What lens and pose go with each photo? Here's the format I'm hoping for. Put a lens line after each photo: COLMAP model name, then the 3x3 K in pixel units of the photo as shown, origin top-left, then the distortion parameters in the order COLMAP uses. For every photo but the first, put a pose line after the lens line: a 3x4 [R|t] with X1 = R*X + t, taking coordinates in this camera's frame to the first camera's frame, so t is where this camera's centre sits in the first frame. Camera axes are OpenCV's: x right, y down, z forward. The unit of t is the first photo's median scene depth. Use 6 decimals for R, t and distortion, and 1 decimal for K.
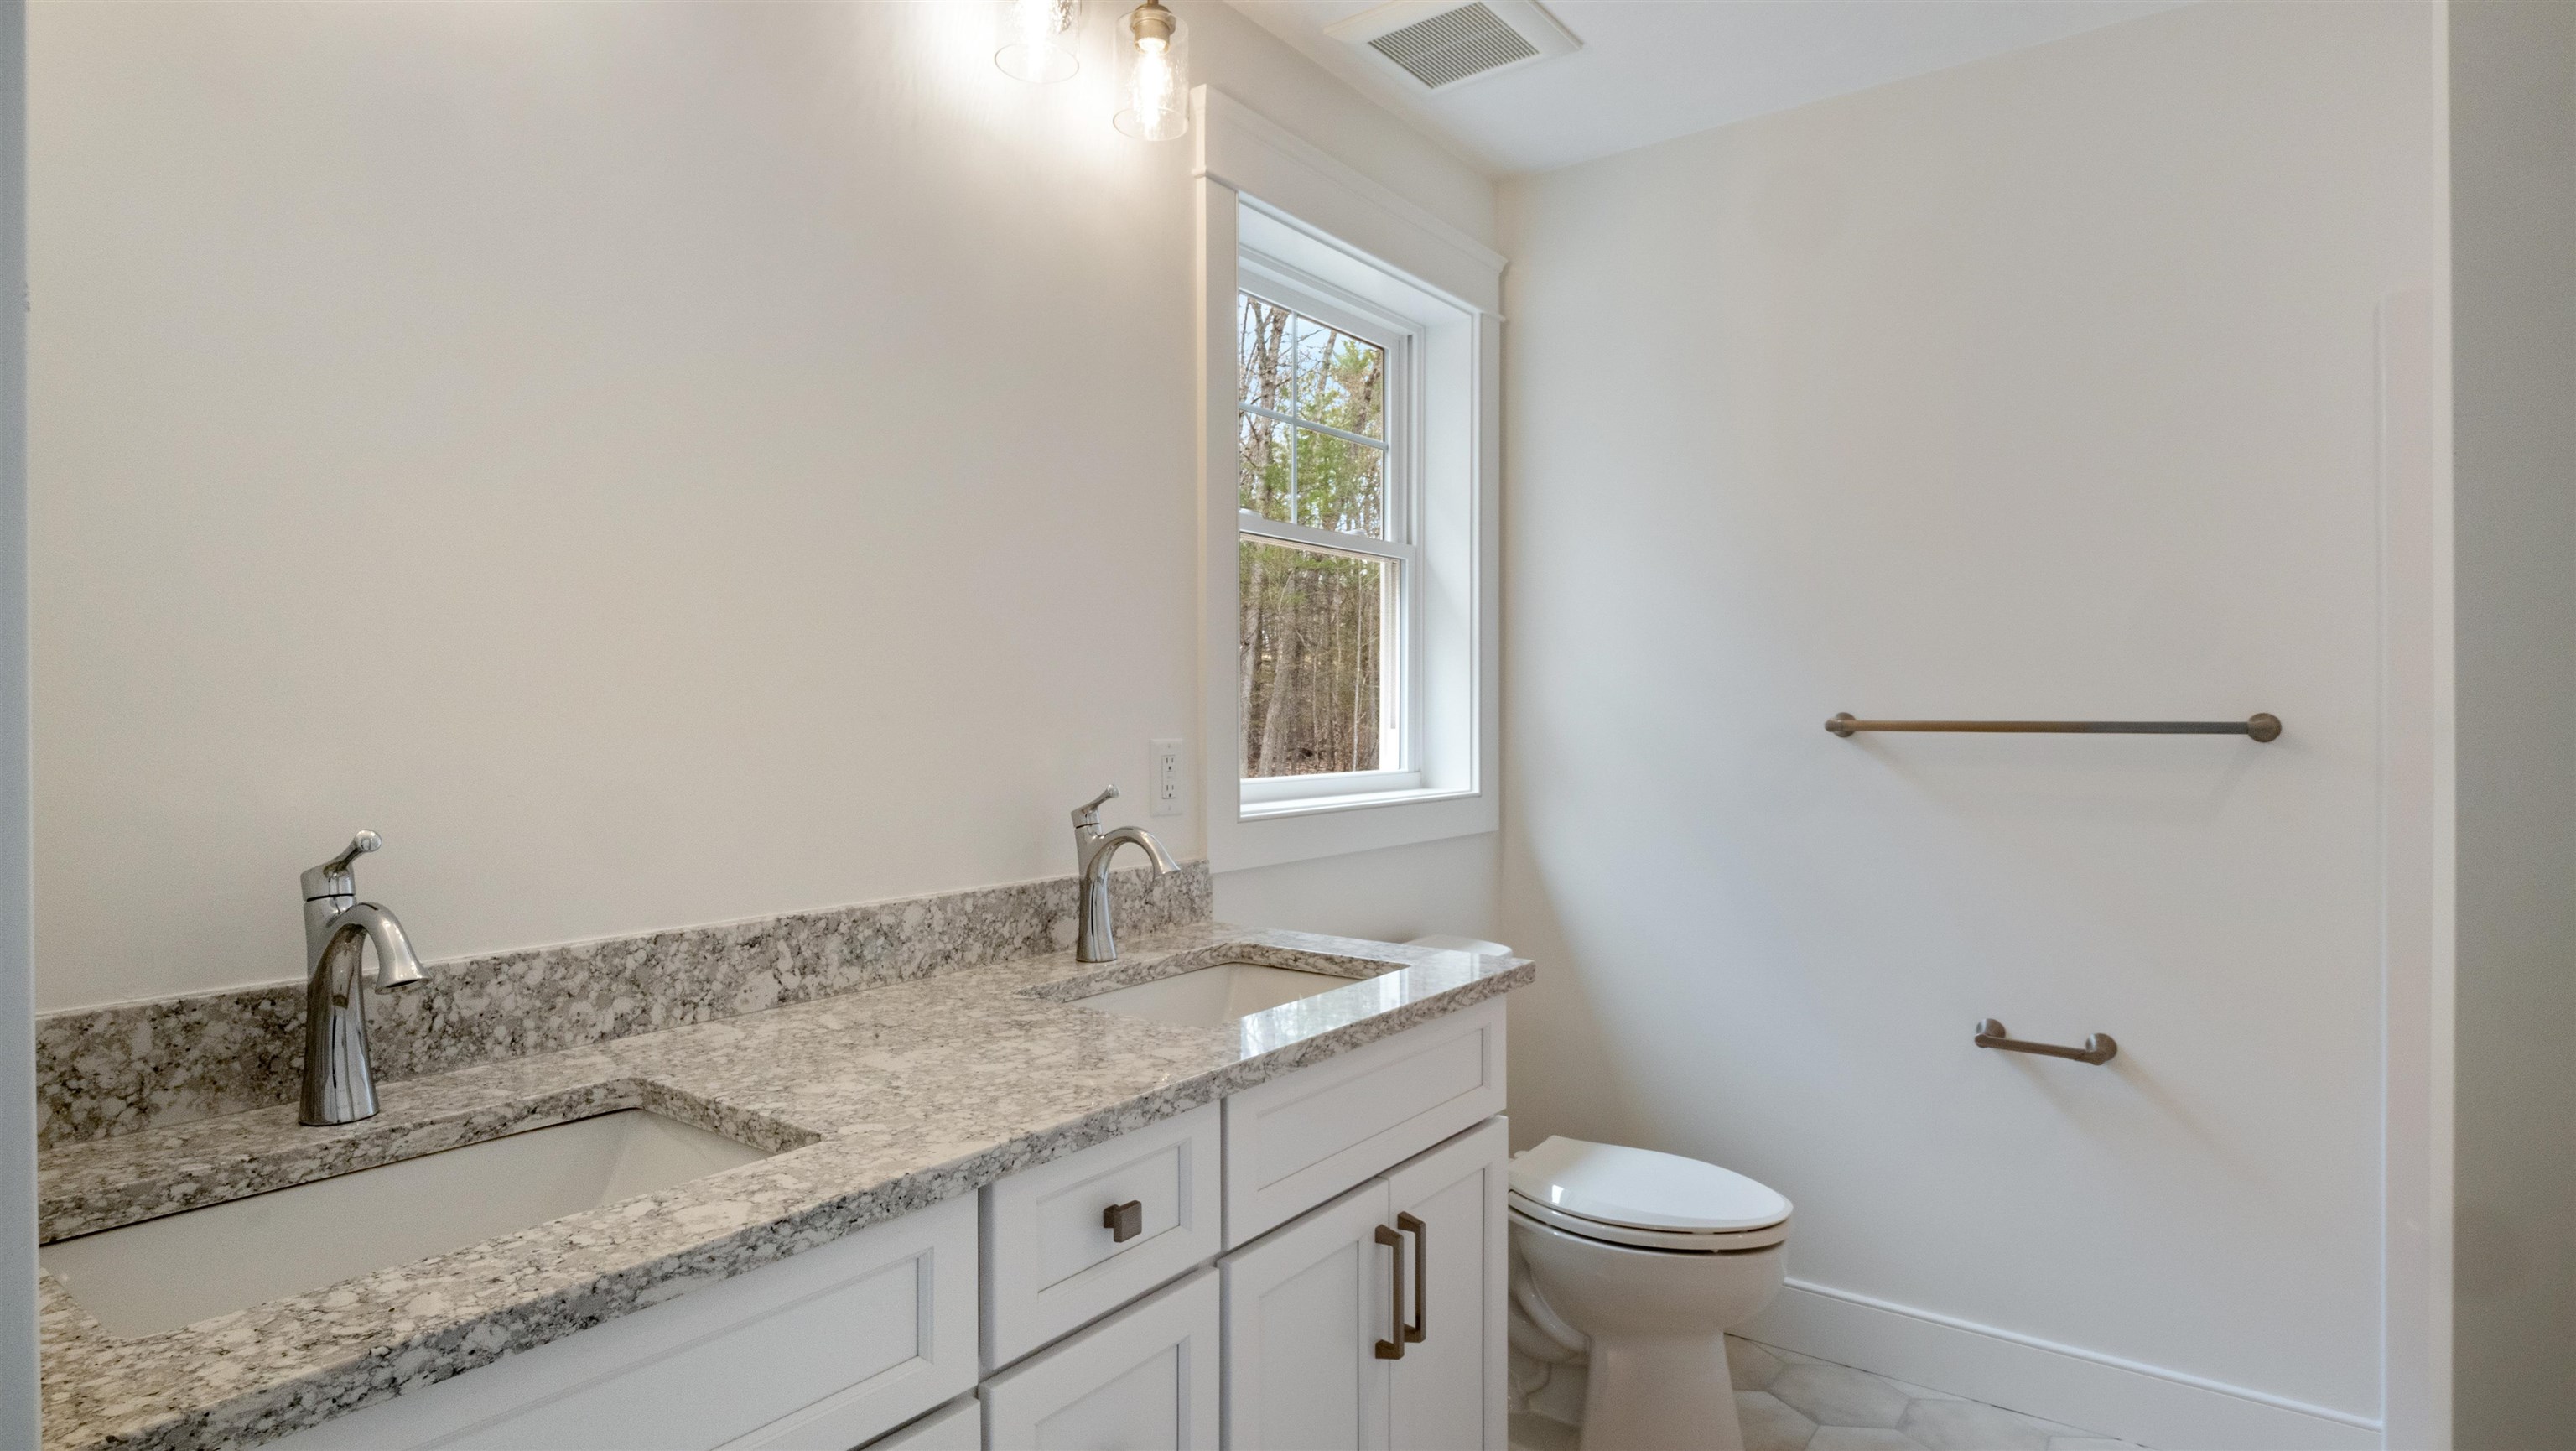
lens RADIAL K [[1353.9, 0, 1250.5], [0, 1353.9, 732.8], [0, 0, 1]] dist [-0.002106, -0.005129]
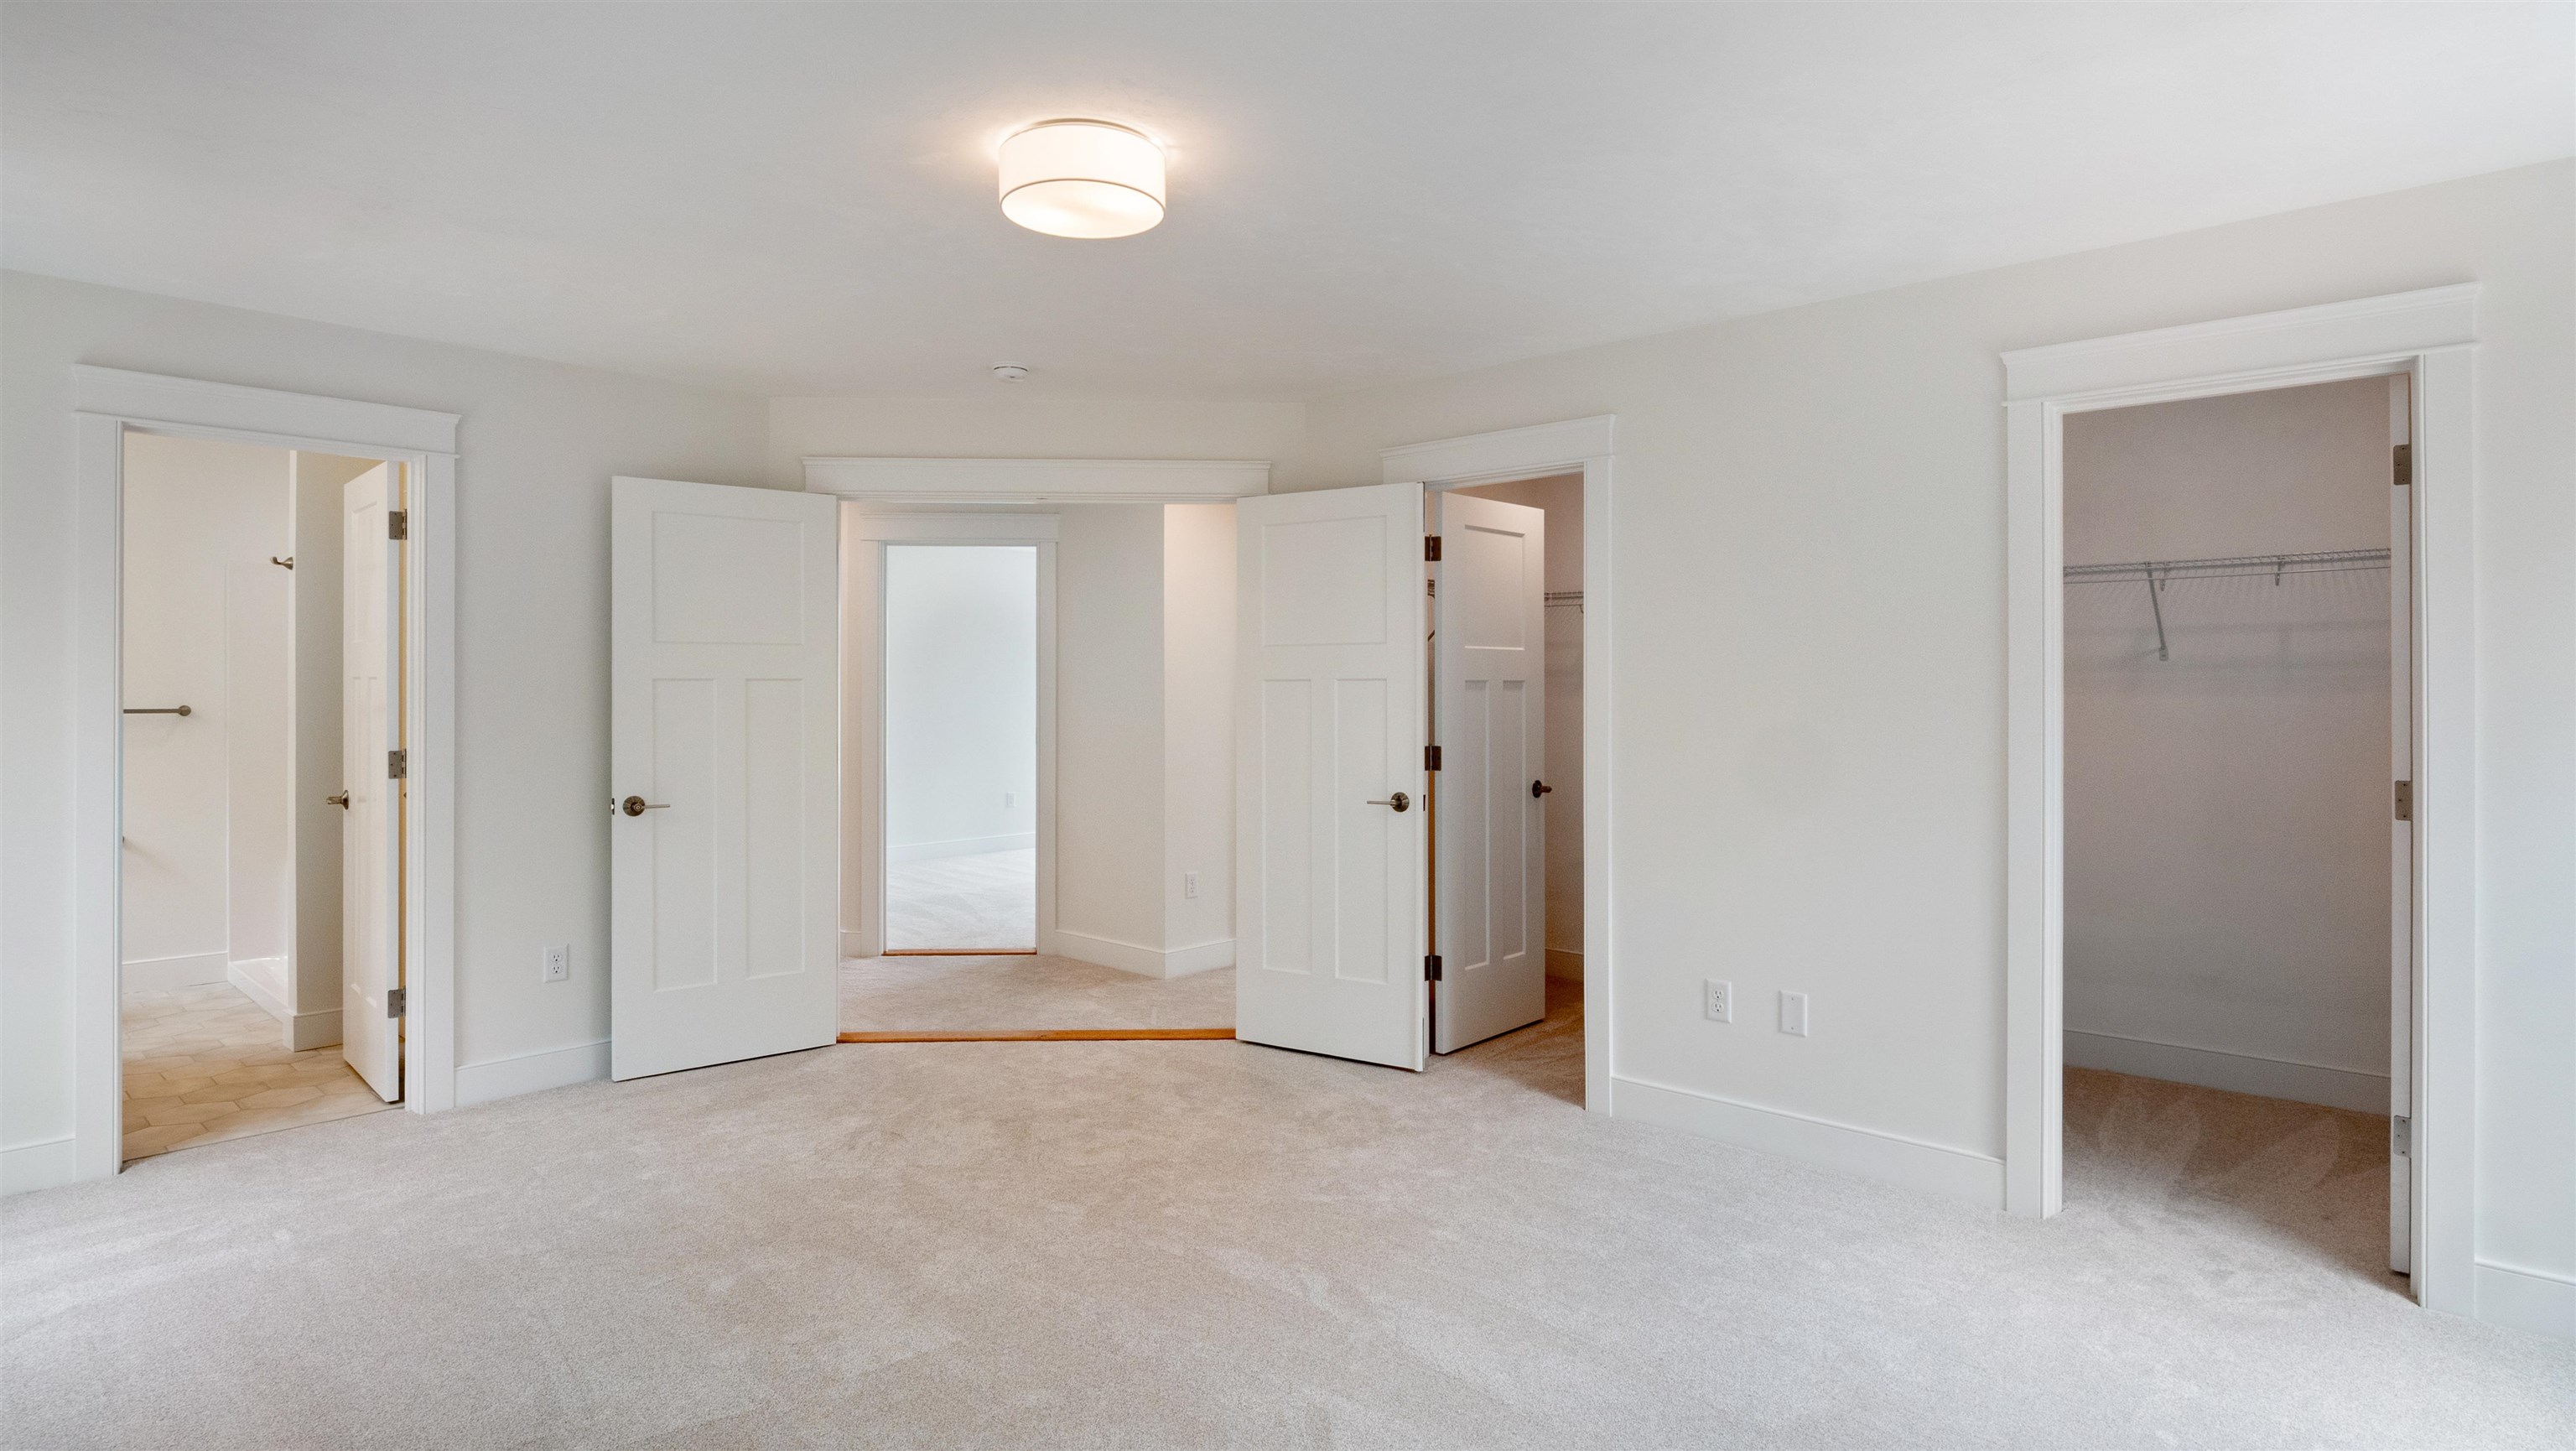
lens RADIAL K [[1353.9, 0, 1298.5], [0, 1353.9, 712.5], [0, 0, 1]] dist [-0.002106, -0.005129]
pose [[0.125590, 0.007337, 0.992055, -1.621934], [0.001301, 0.999971, -0.007561, 0.023430], [-0.992081, 0.002240, 0.125577, -1.519379]]
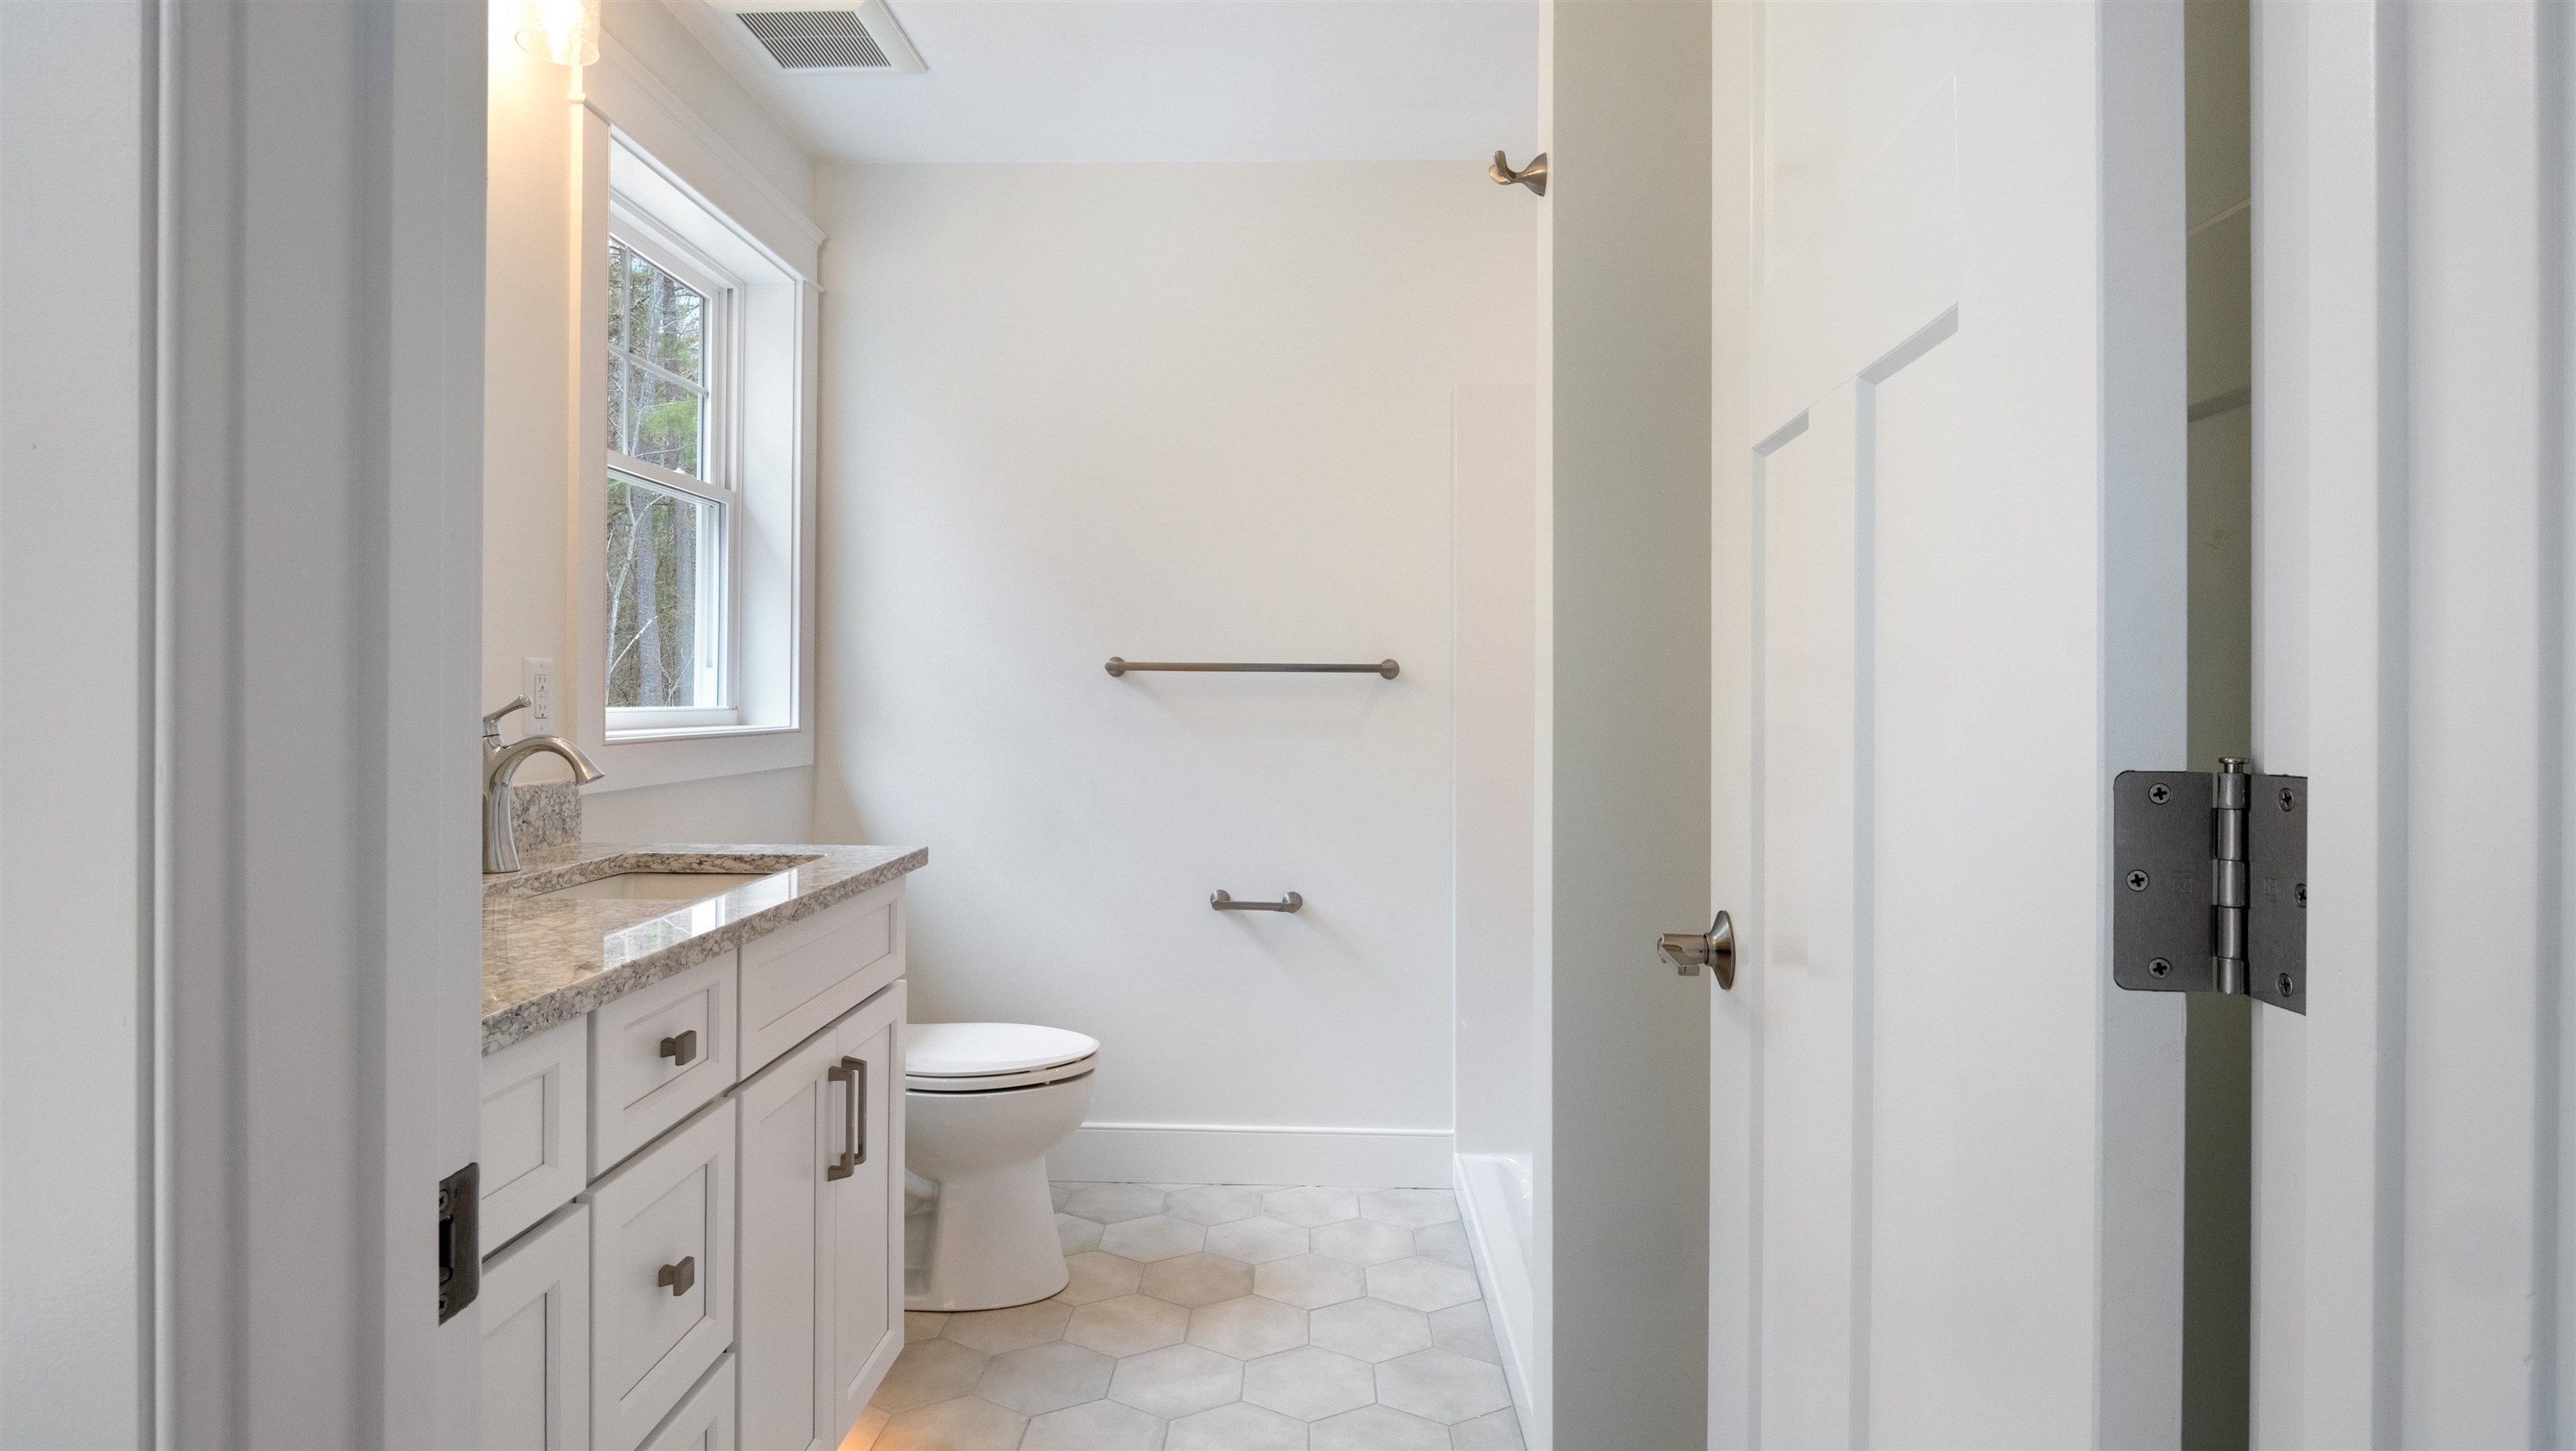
lens RADIAL K [[1353.9, 0, 1266.7], [0, 1353.9, 706.9], [0, 0, 1]] dist [-0.002106, -0.005129]
pose [[0.820341, 0.002843, 0.571868, -0.196895], [-0.000828, 0.999993, -0.003783, 0.044709], [-0.571875, 0.002629, 0.820337, -0.124961]]
